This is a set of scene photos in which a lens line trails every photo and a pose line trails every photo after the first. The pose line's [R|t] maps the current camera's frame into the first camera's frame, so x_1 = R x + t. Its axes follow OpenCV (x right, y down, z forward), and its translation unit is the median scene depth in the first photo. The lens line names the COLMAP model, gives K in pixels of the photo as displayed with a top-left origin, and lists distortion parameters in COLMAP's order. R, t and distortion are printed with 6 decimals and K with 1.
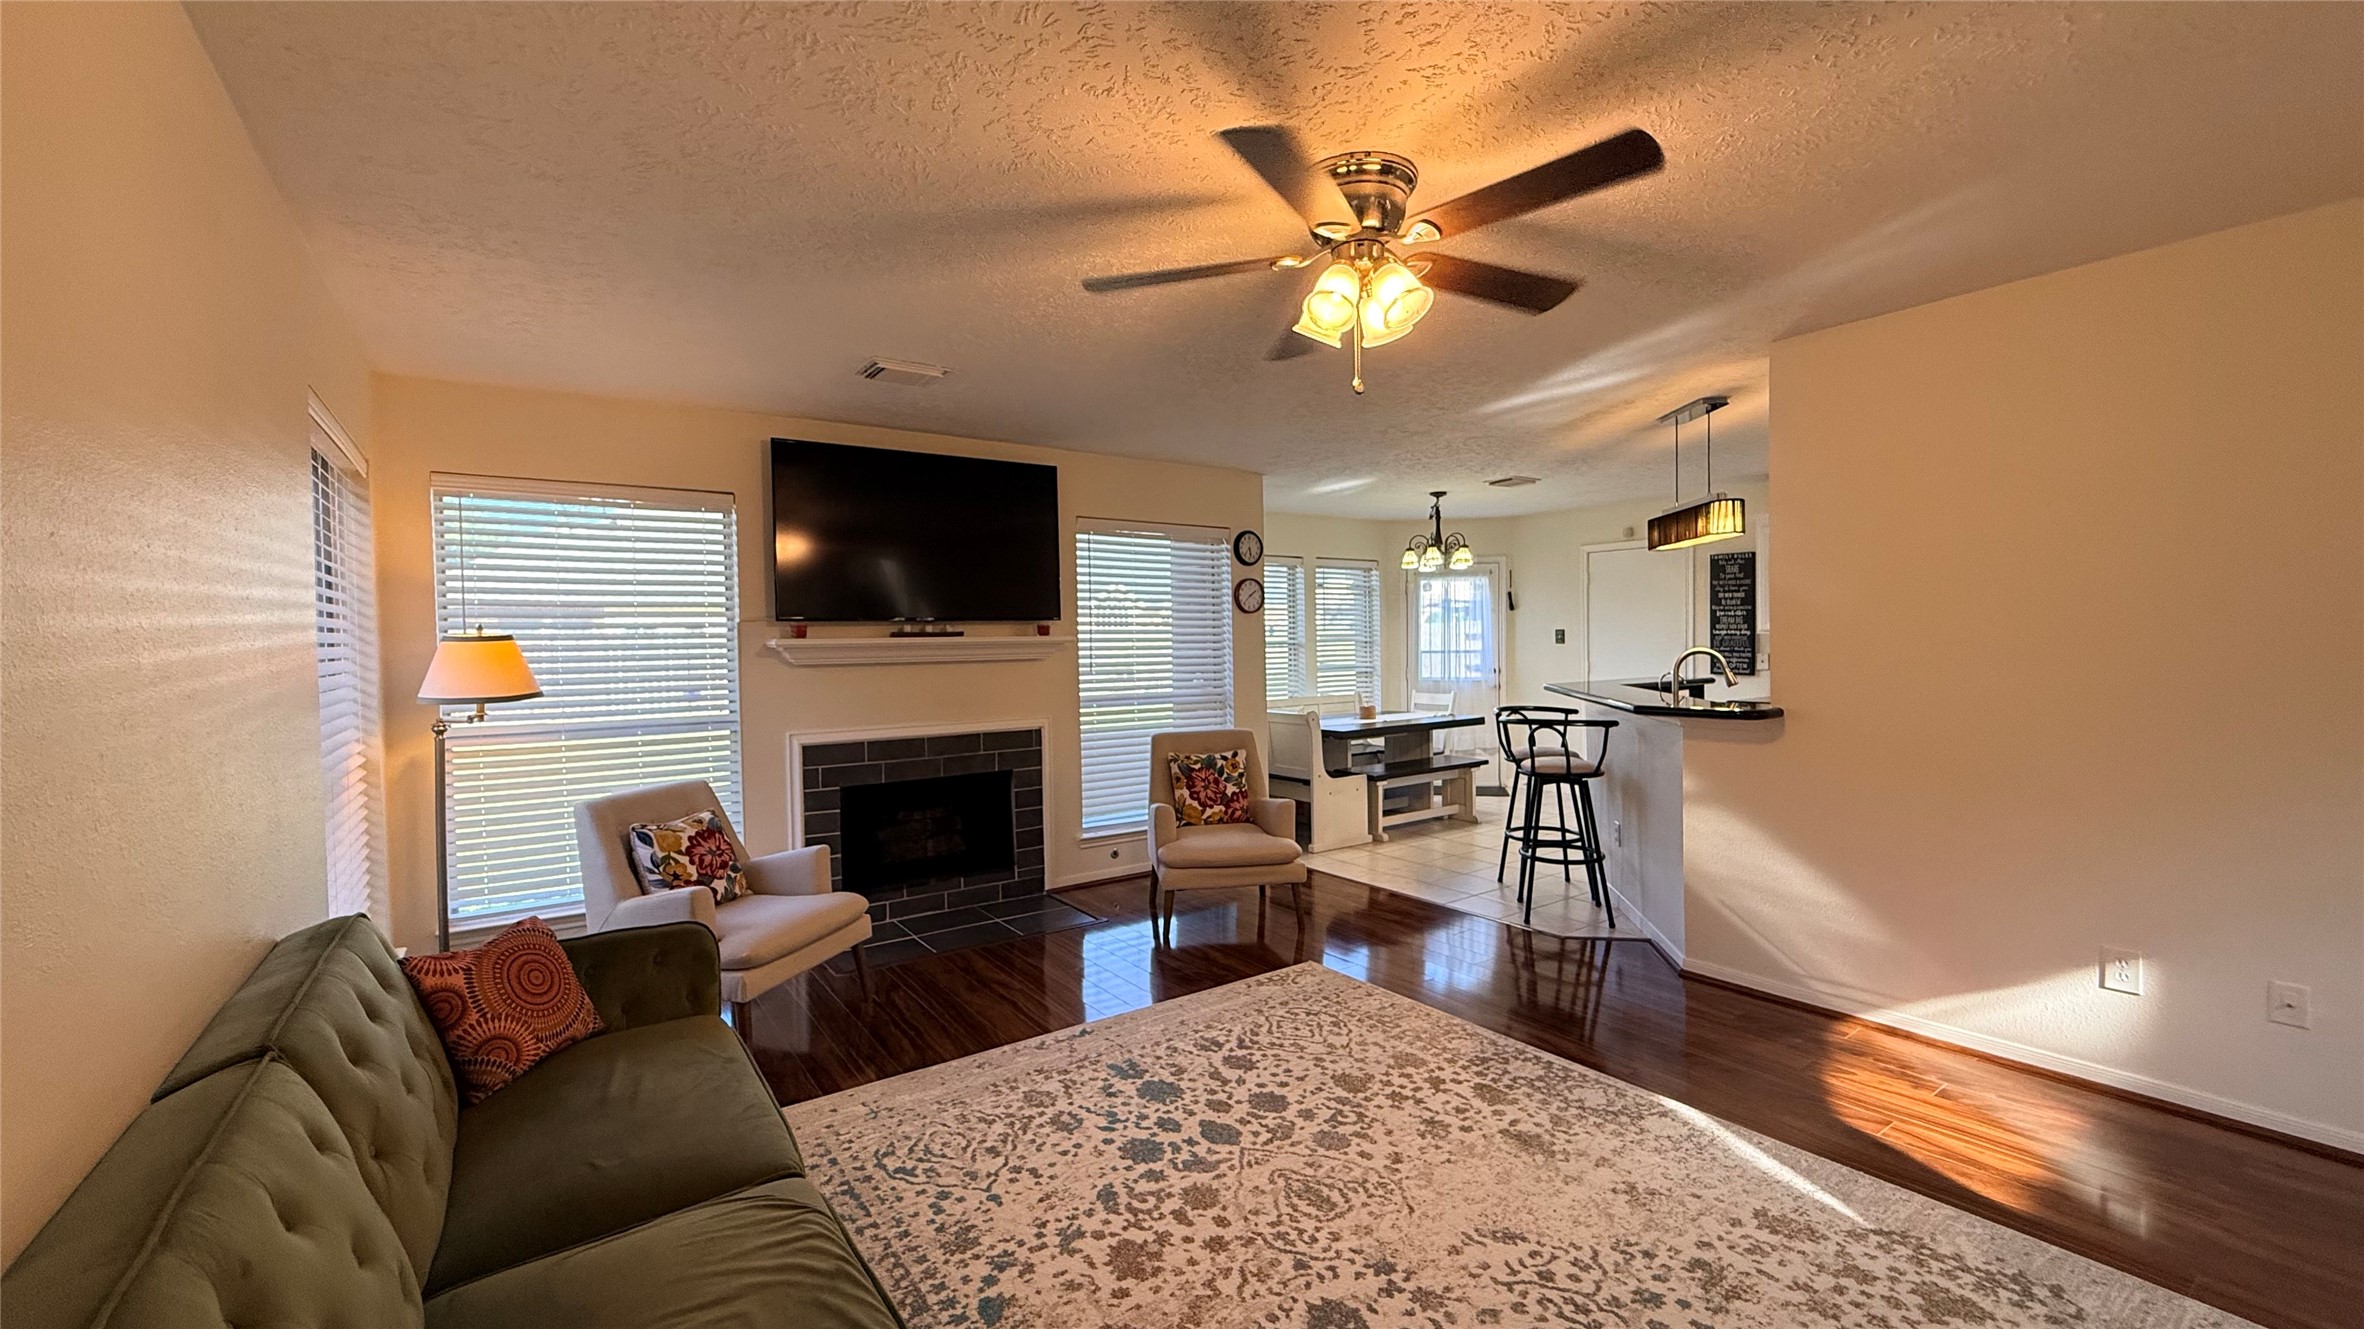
lens RADIAL K [[947.2, 0, 1181.6], [0, 947.2, 661.4], [0, 0, 1]] dist [0.002129, -0.000602]
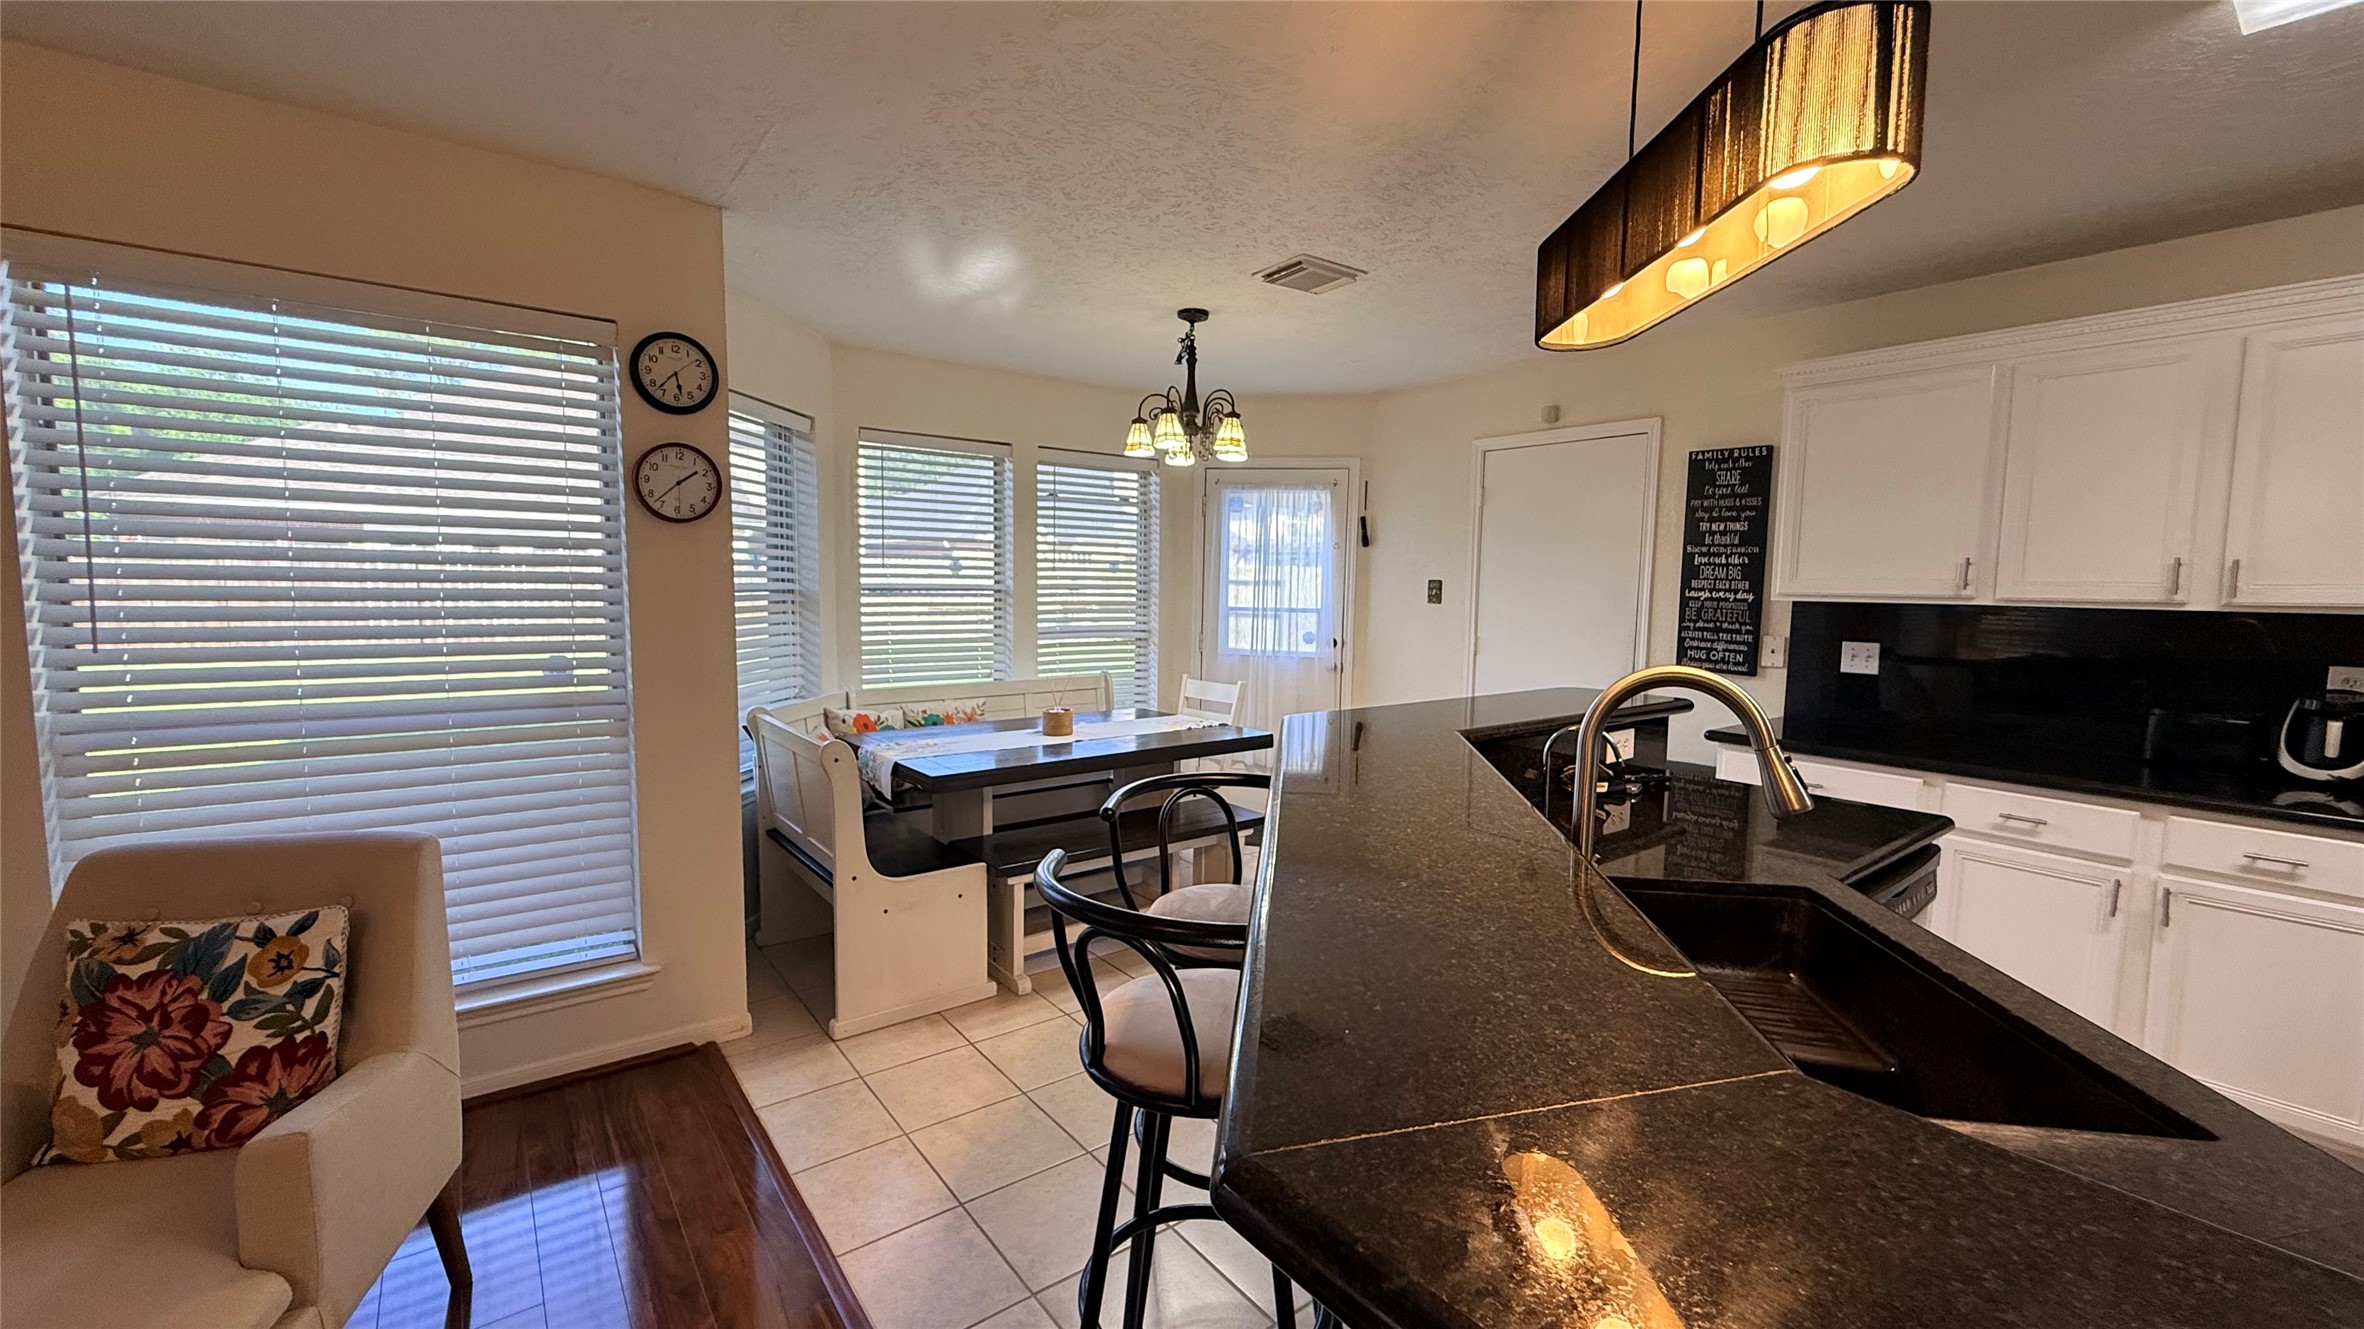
lens RADIAL K [[947.2, 0, 1177.8], [0, 947.2, 665.1], [0, 0, 1]] dist [0.002129, -0.000602]
pose [[0.998840, 0.027431, 0.039583, 0.367265], [-0.030089, 0.997218, 0.068197, -0.027264], [-0.037602, -0.069308, 0.996886, 0.687197]]
